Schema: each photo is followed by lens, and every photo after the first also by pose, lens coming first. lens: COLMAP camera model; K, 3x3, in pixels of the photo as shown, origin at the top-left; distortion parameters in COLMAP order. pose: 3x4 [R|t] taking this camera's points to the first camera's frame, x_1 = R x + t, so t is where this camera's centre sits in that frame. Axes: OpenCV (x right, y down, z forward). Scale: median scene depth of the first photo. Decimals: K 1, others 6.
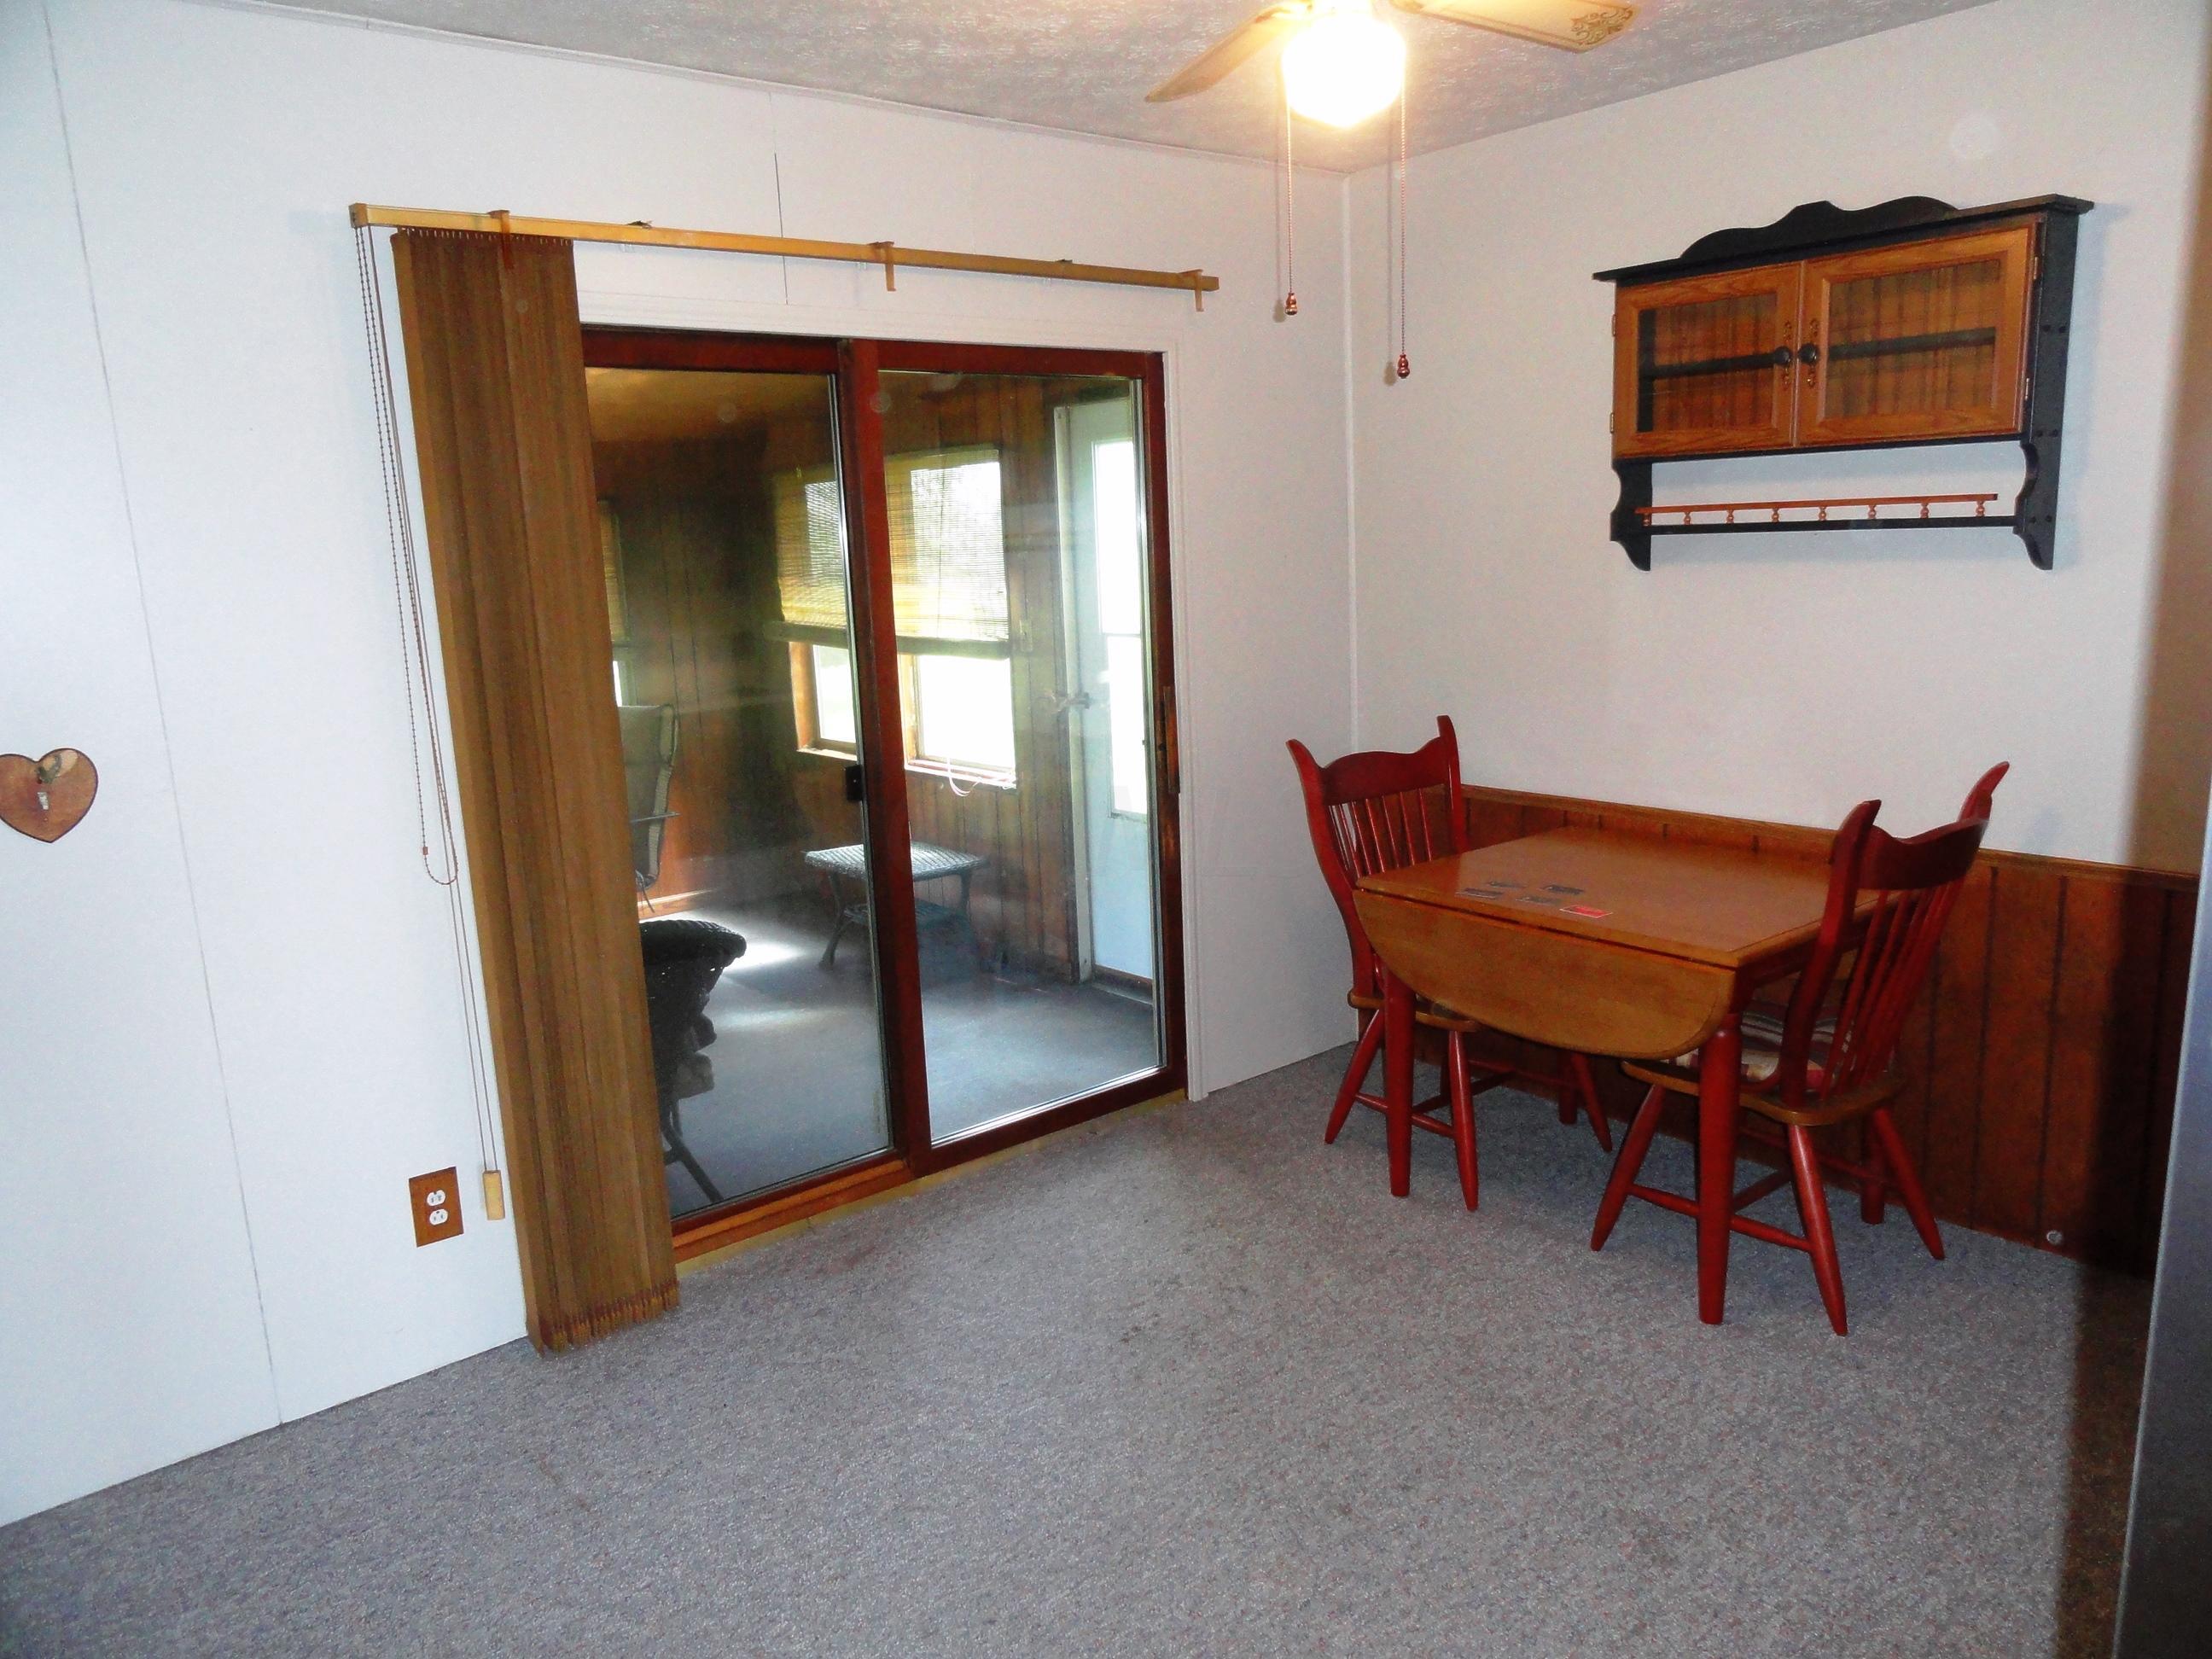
lens RADIAL K [[1547.0, 0, 1121.2], [0, 1547.0, 825.9], [0, 0, 1]] dist [0.003237, -0.001279]
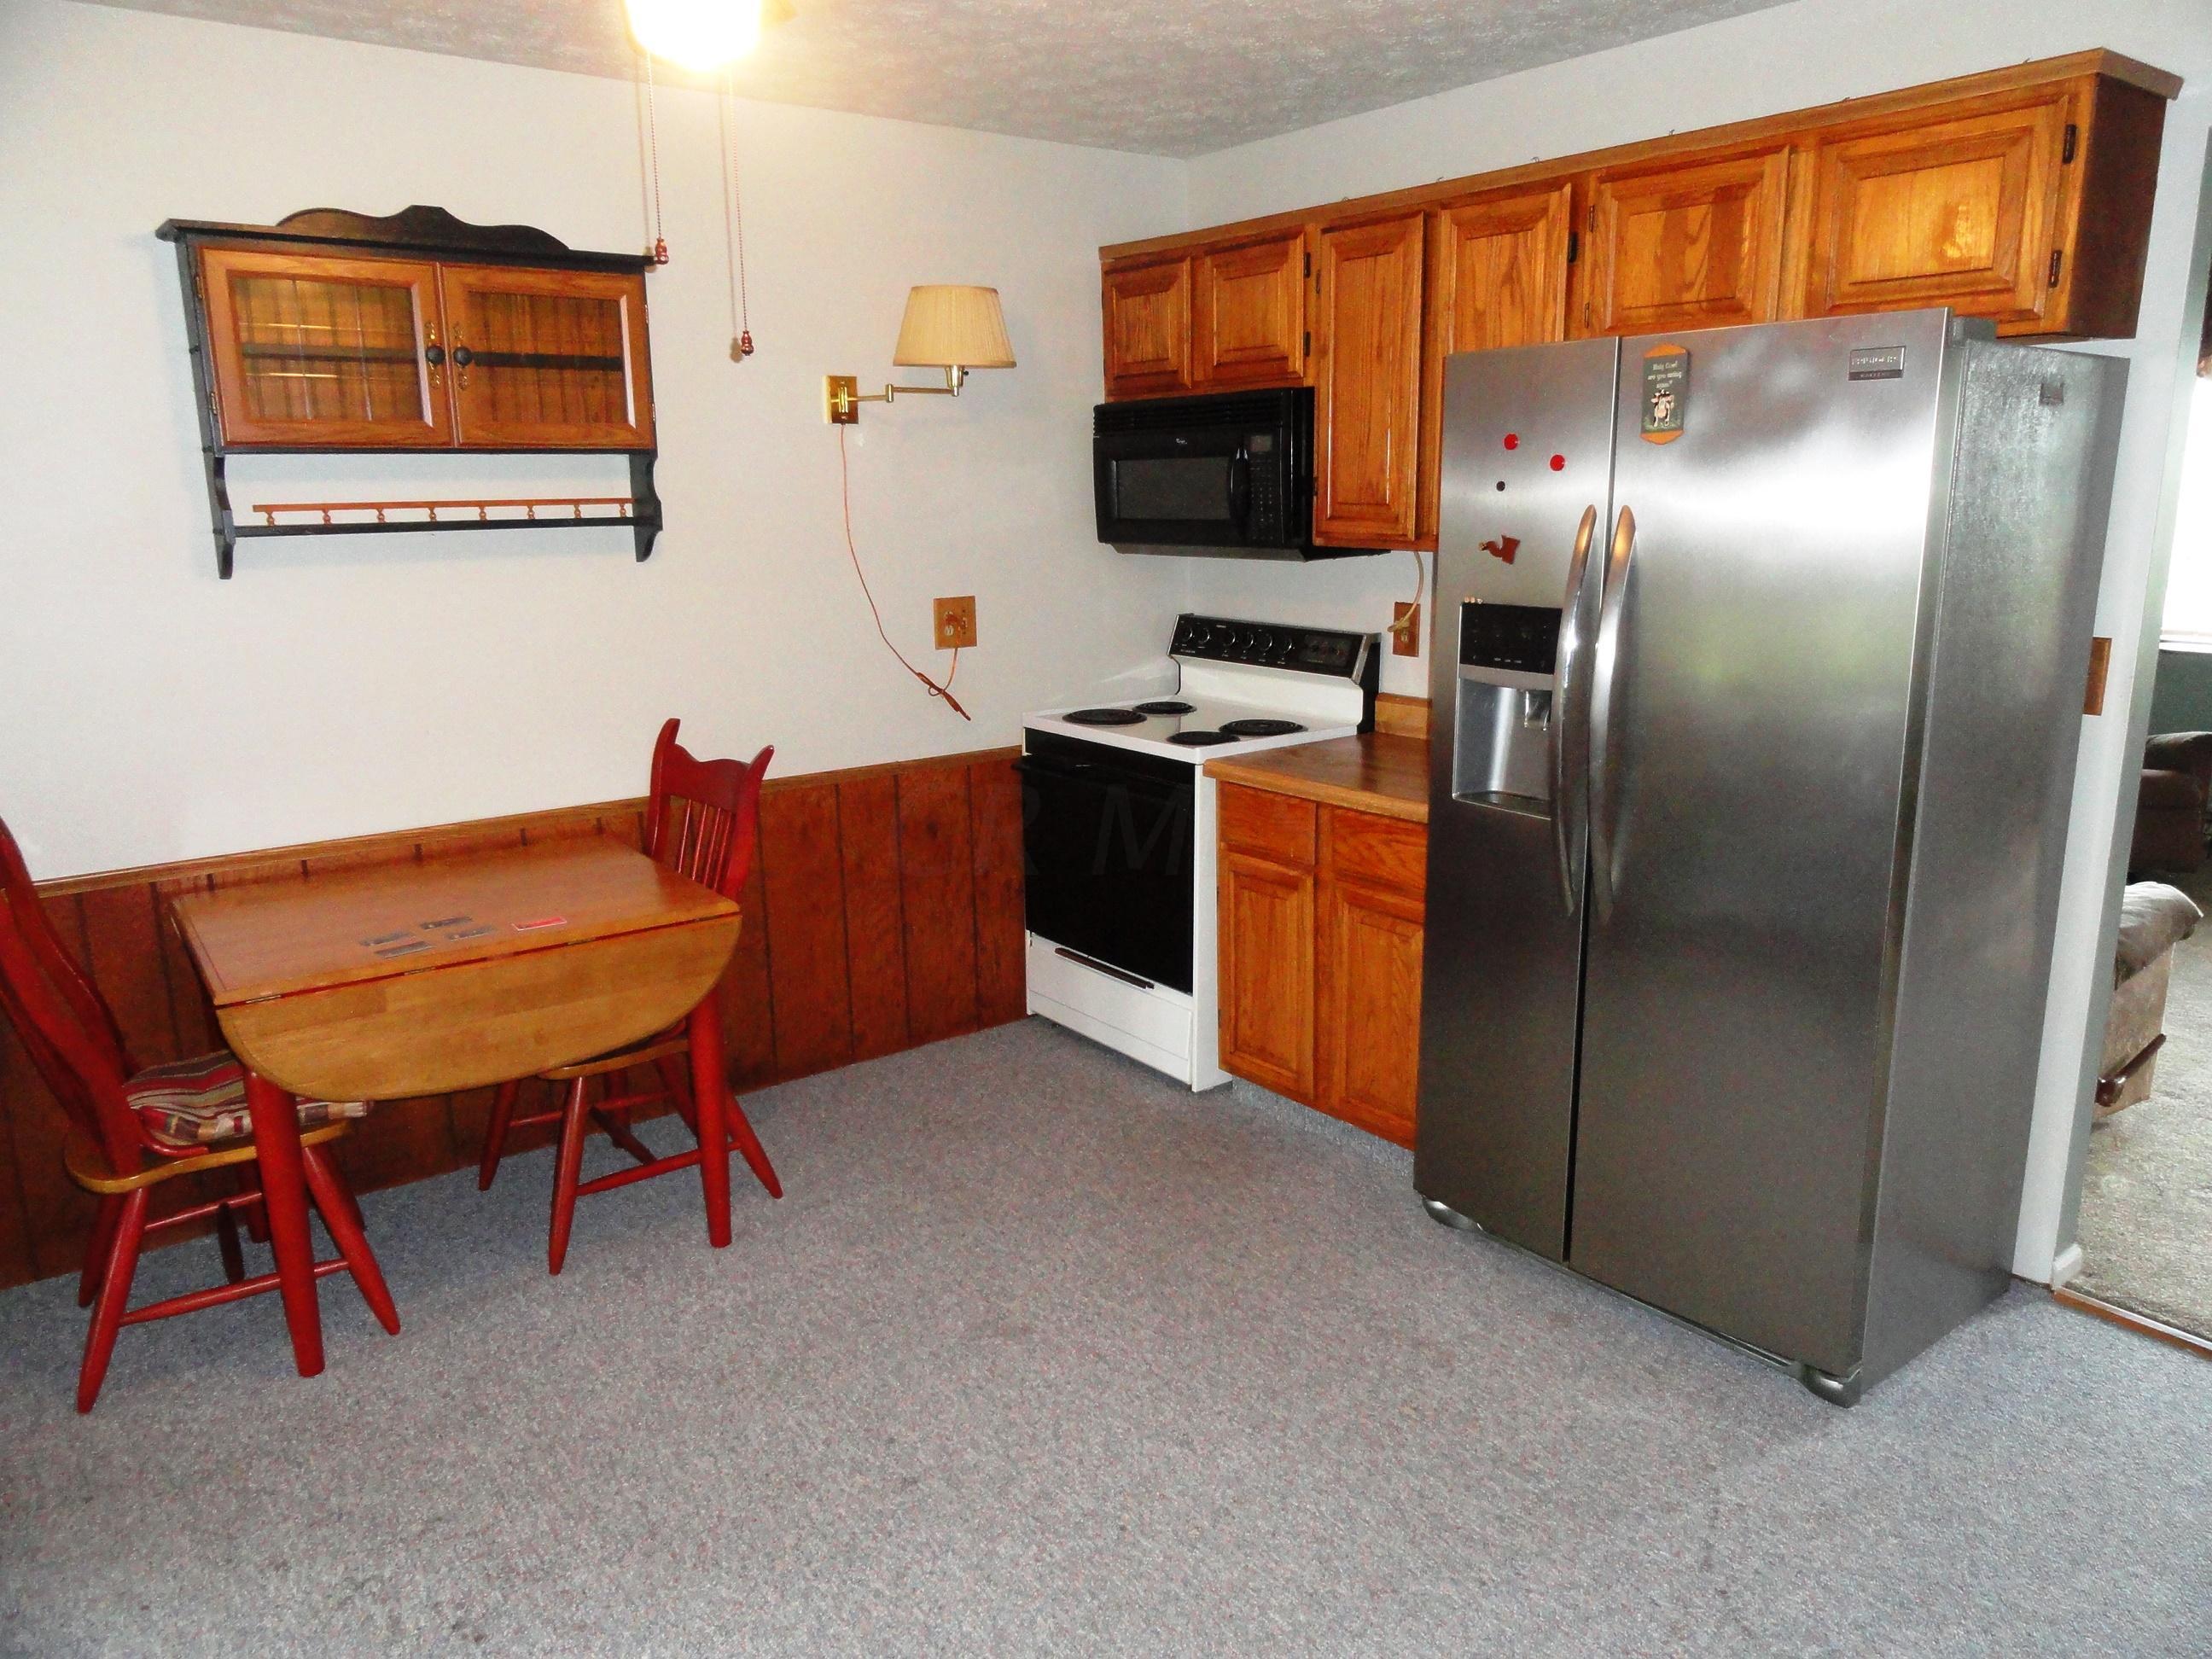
lens RADIAL K [[1547.0, 0, 1121.8], [0, 1547.0, 832.0], [0, 0, 1]] dist [0.003237, -0.001279]
pose [[0.026449, -0.183249, 0.982711, -0.613623], [0.205926, 0.962969, 0.174026, -0.090737], [-0.978210, 0.197762, 0.063205, 0.573072]]
